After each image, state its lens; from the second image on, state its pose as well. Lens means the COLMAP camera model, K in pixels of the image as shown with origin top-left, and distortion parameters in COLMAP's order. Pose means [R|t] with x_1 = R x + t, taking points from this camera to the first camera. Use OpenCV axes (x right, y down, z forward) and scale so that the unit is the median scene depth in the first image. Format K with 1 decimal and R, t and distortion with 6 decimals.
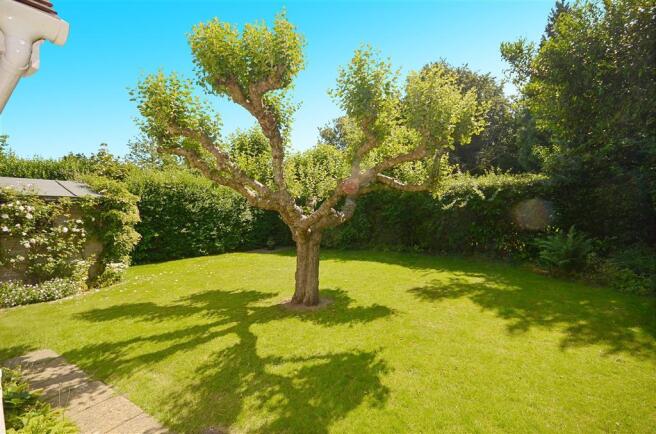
lens RADIAL K [[284.8, 0, 331.1], [0, 284.8, 220.9], [0, 0, 1]] dist [-0.004660, -0.002717]
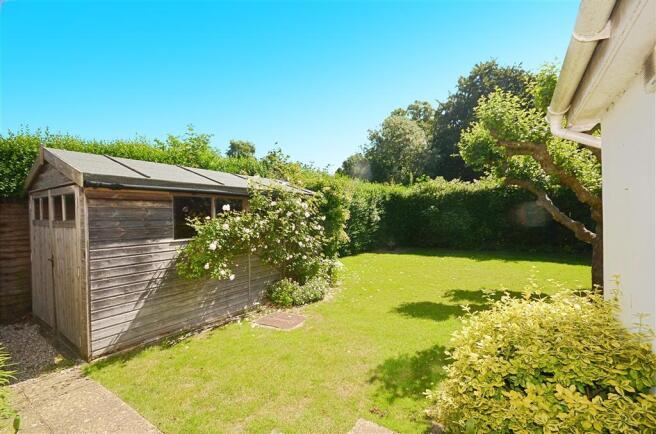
lens RADIAL K [[284.8, 0, 329.8], [0, 284.8, 217.3], [0, 0, 1]] dist [-0.004660, -0.002717]
pose [[0.999051, -0.004867, -0.043278, -0.916724], [0.003802, 0.999689, -0.024667, 0.021661], [0.043385, 0.024479, 0.998759, 0.008062]]
